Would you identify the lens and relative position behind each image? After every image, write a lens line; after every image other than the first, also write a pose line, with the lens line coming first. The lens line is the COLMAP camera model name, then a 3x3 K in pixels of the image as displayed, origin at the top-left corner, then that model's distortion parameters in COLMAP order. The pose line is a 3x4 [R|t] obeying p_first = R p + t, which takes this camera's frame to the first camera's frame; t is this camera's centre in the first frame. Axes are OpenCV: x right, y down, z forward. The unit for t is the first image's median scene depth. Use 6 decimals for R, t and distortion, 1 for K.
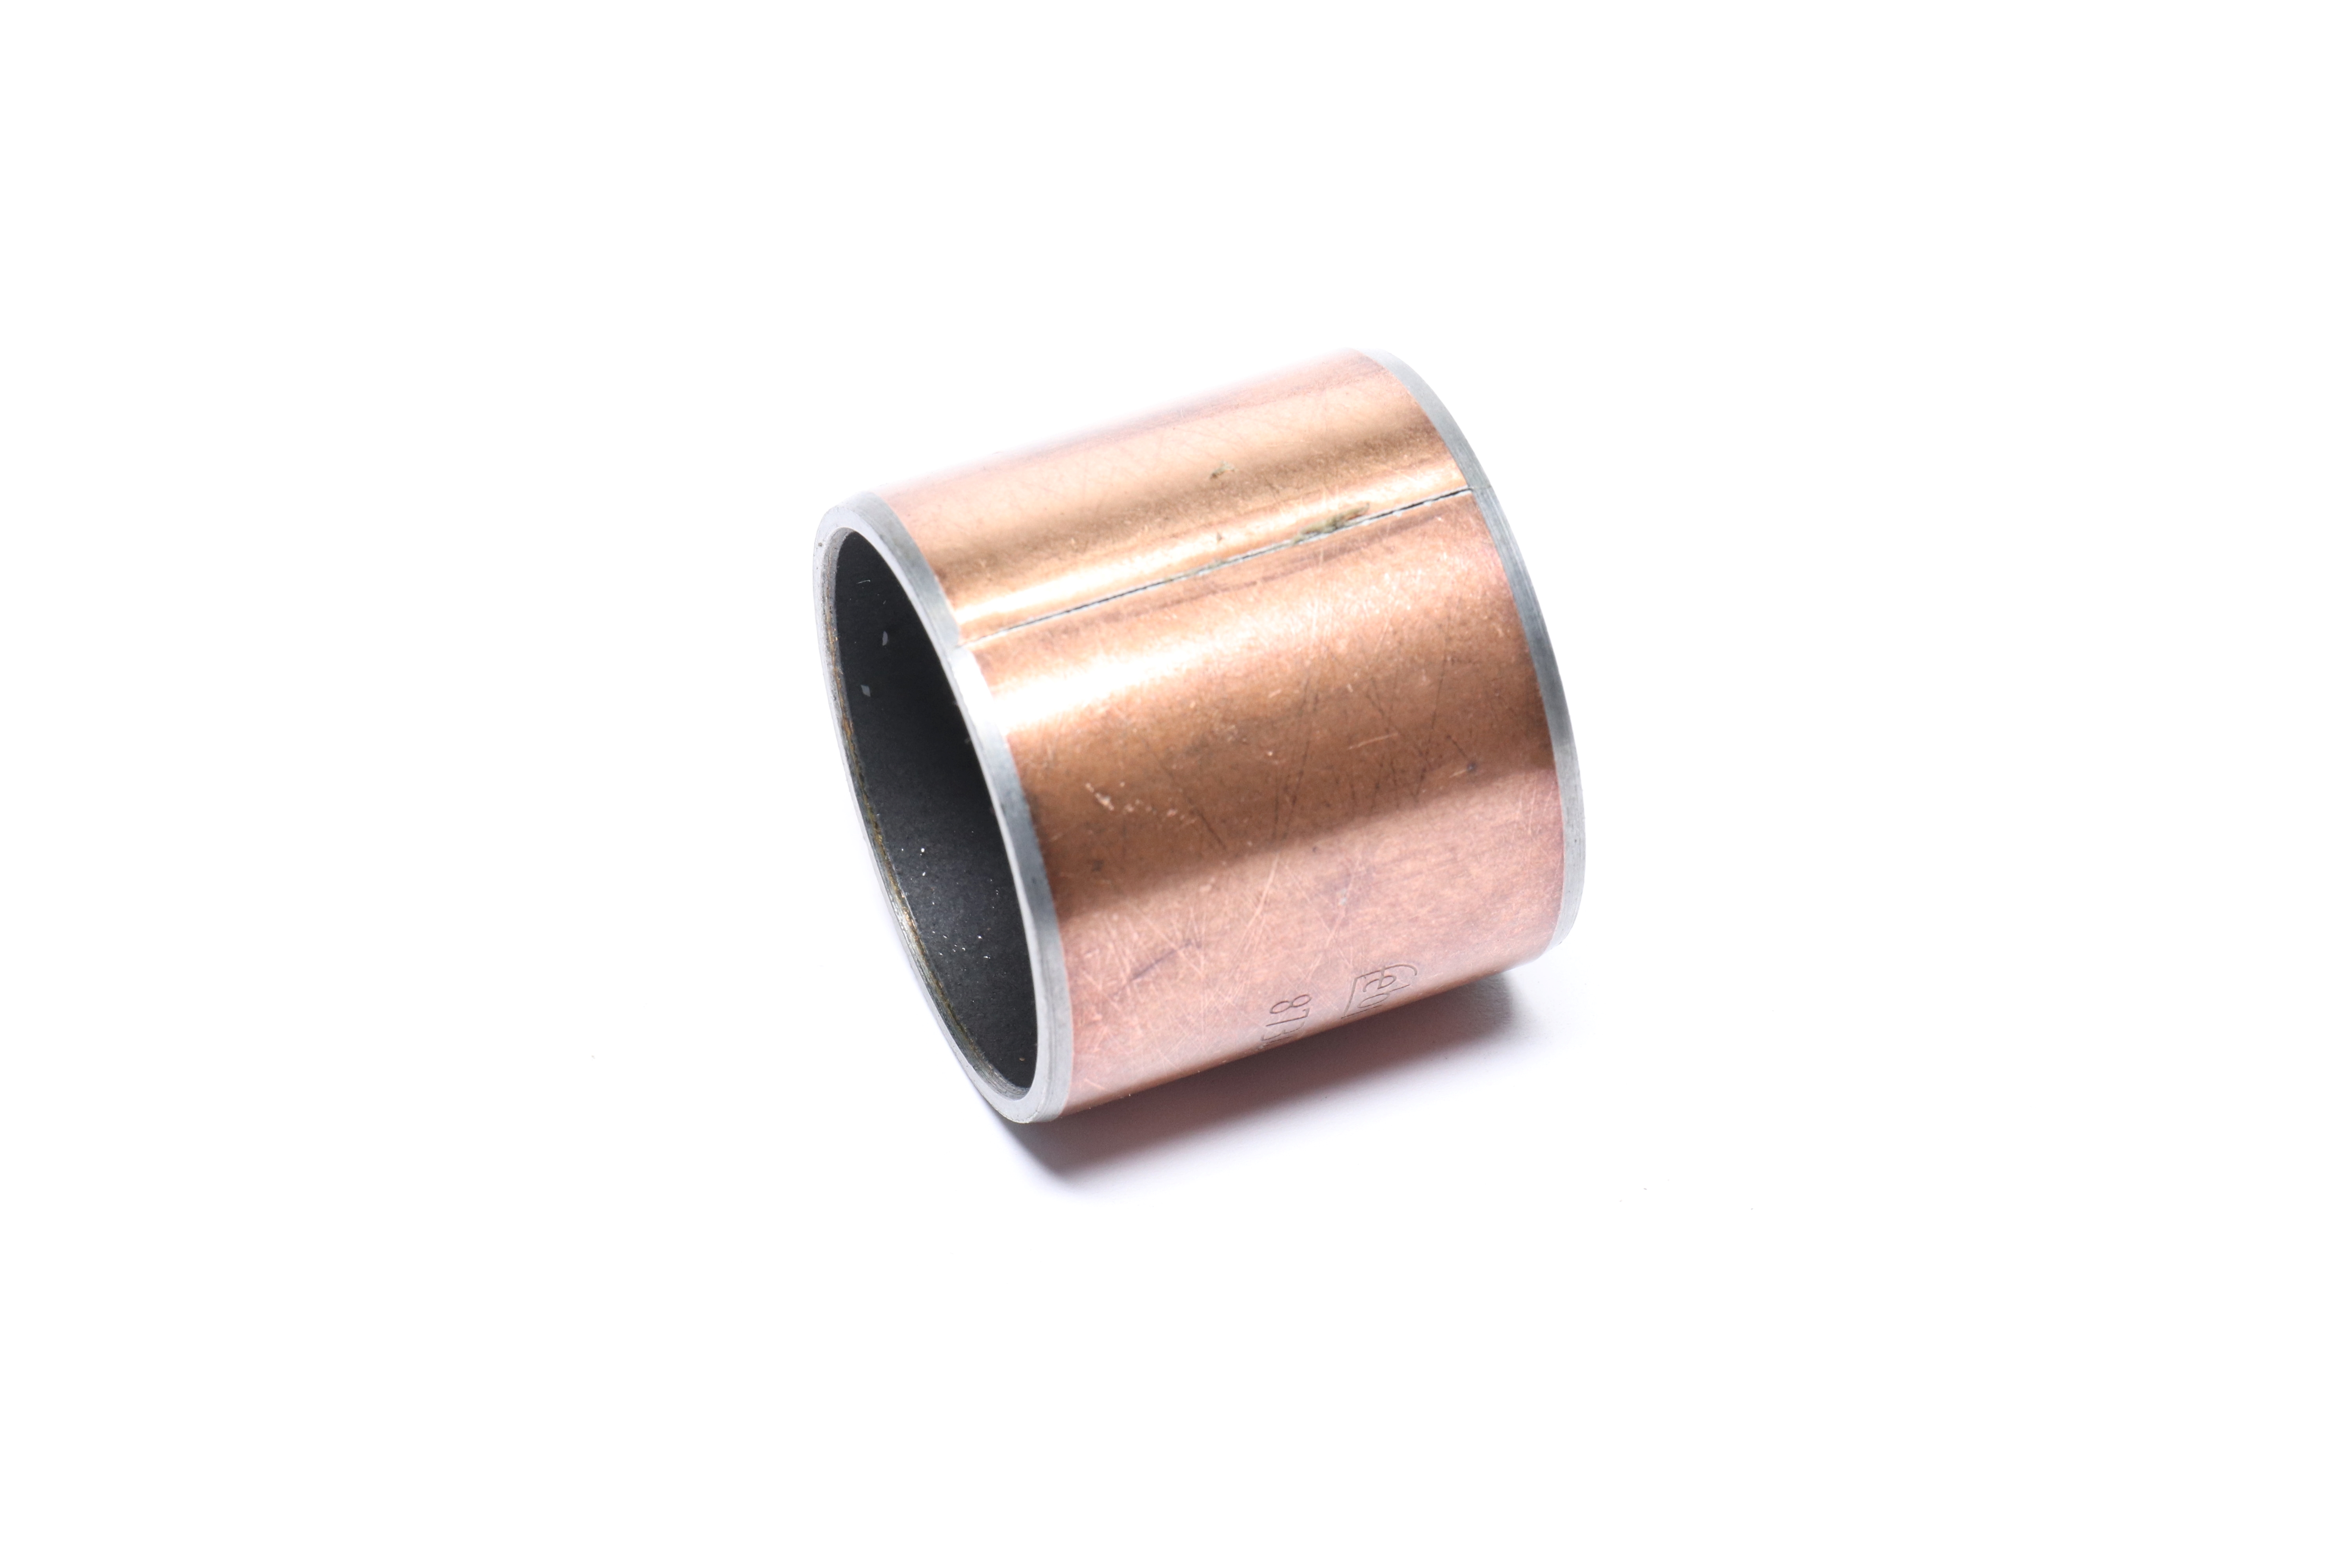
lens RADIAL K [[7901.4, 0, 1176.3], [0, 7901.4, 784.3], [0, 0, 1]] dist [0.002886, 0.000000]
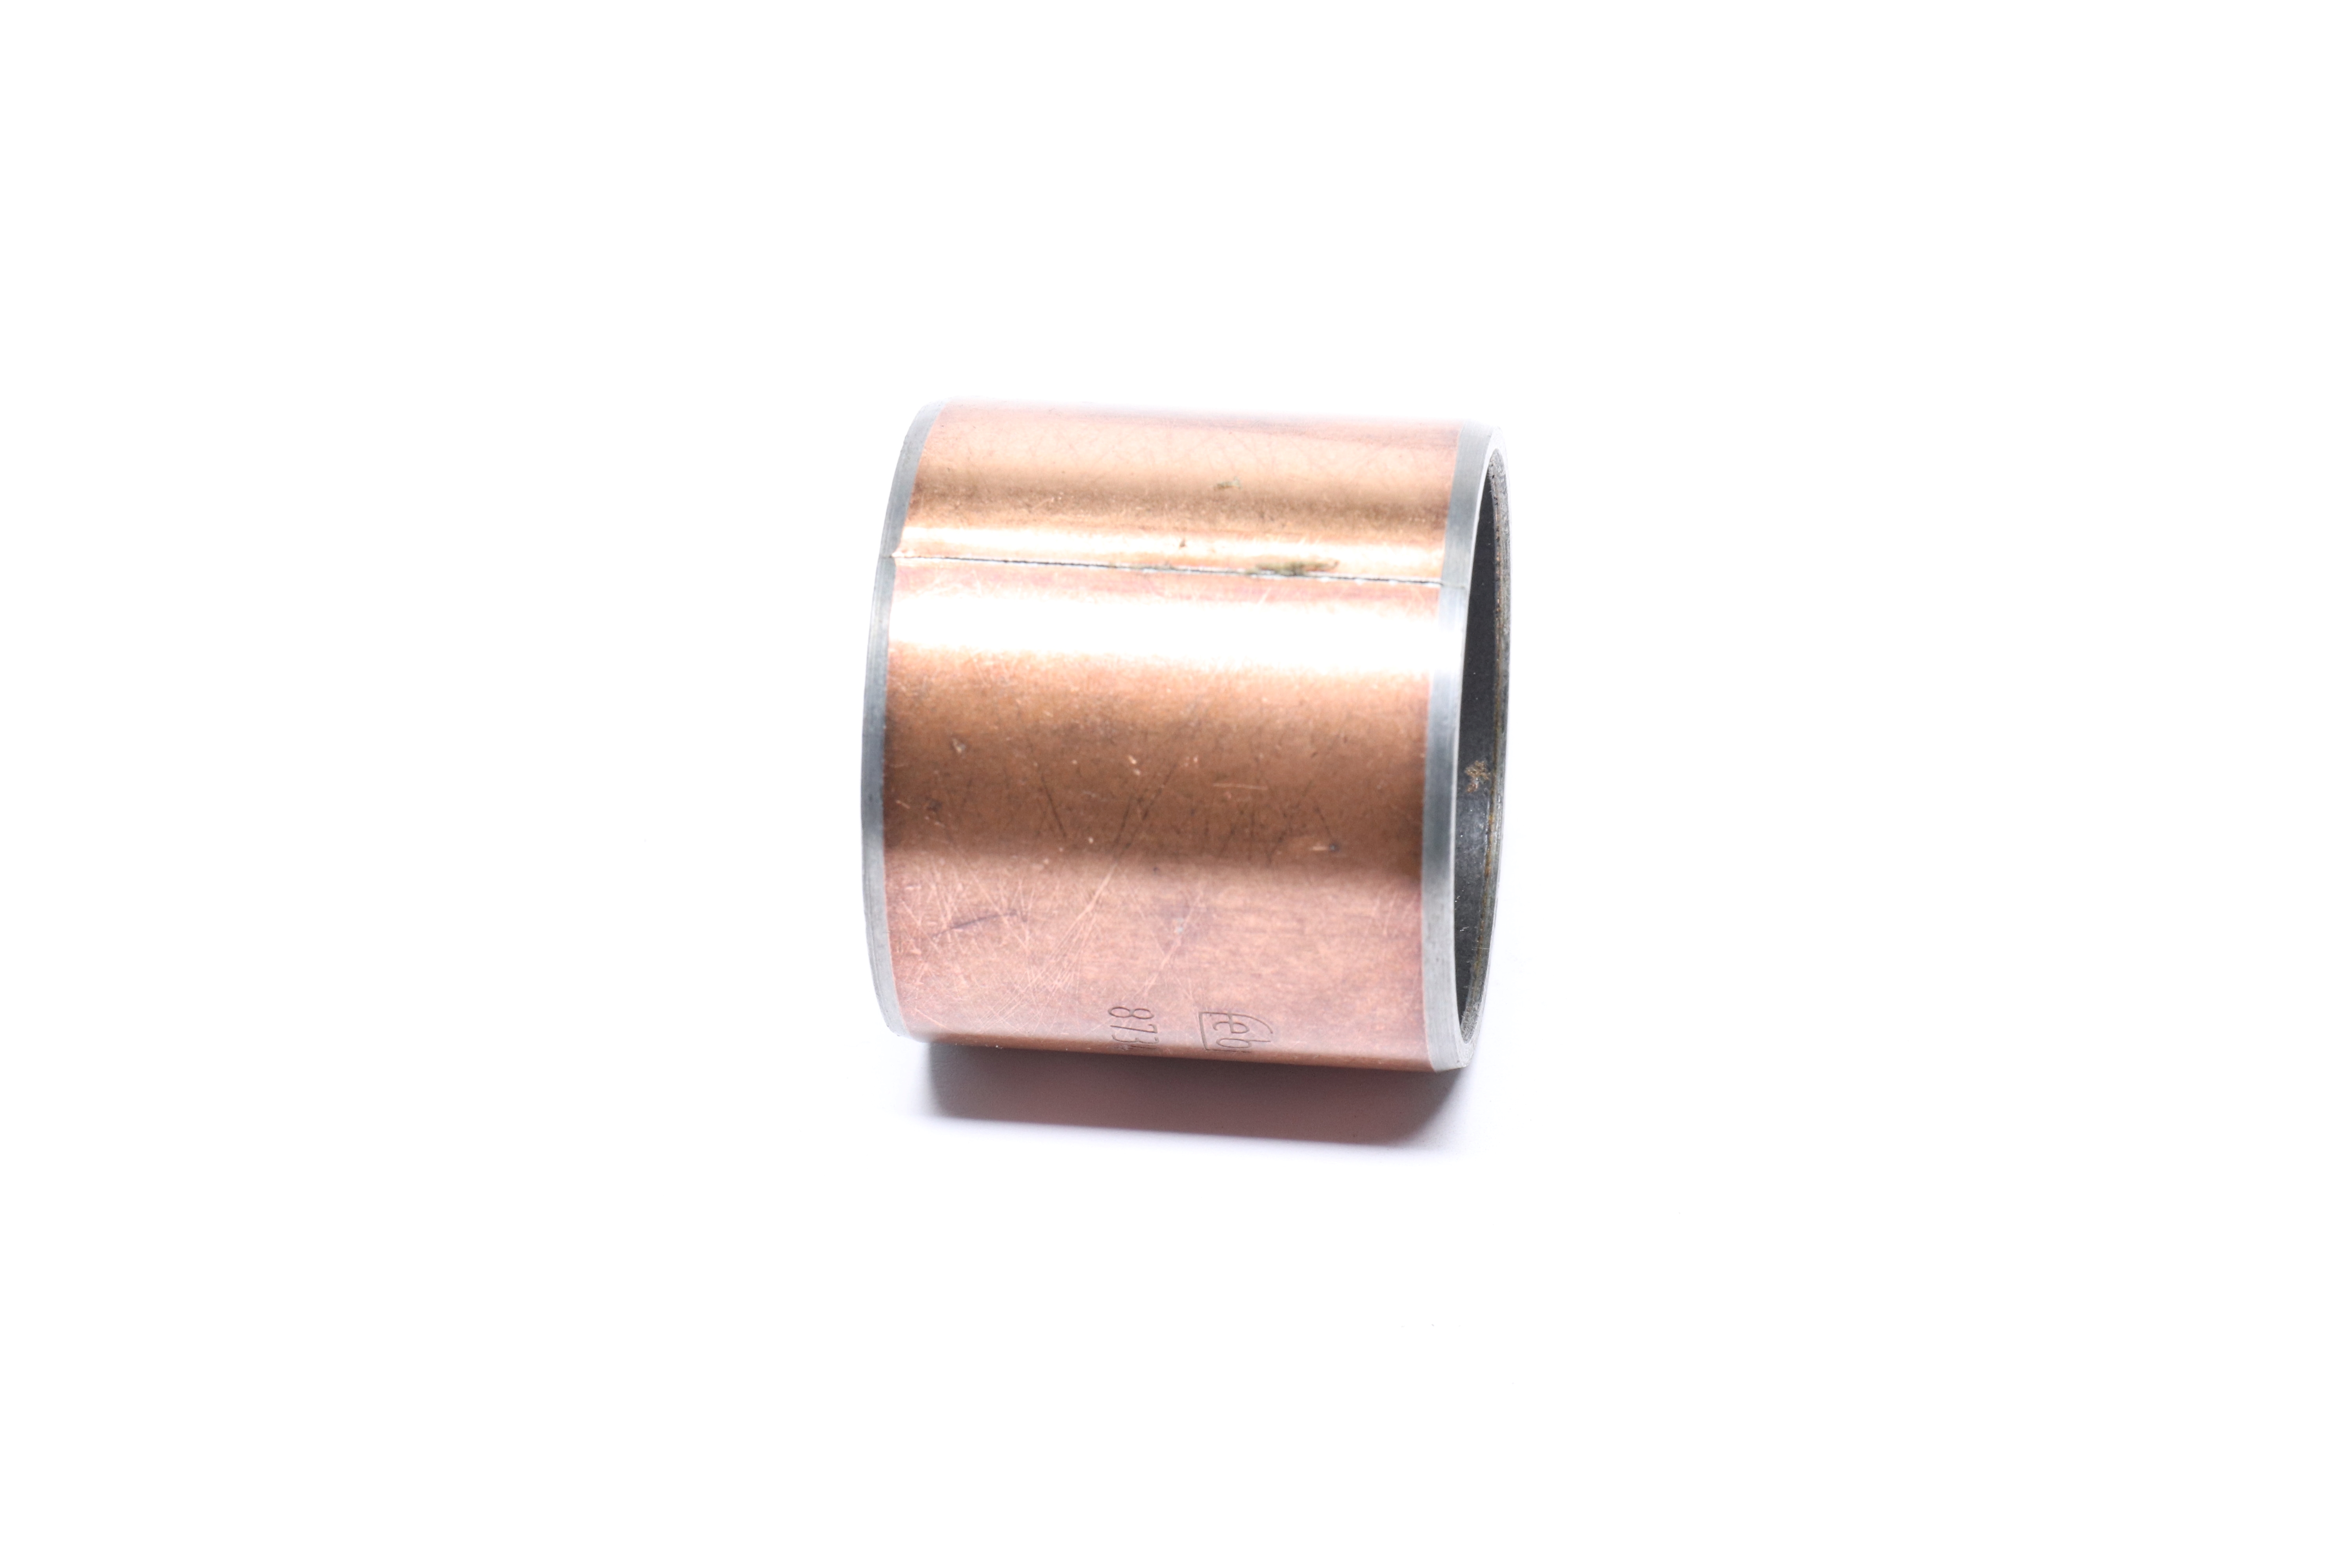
lens RADIAL K [[7901.4, 0, 1177.0], [0, 7901.4, 783.7], [0, 0, 1]] dist [0.002886, 0.000000]
pose [[0.815861, 0.331287, -0.473940, 0.487779], [-0.321430, 0.941145, 0.104542, -0.106830], [0.480680, 0.067047, 0.874329, 0.128588]]
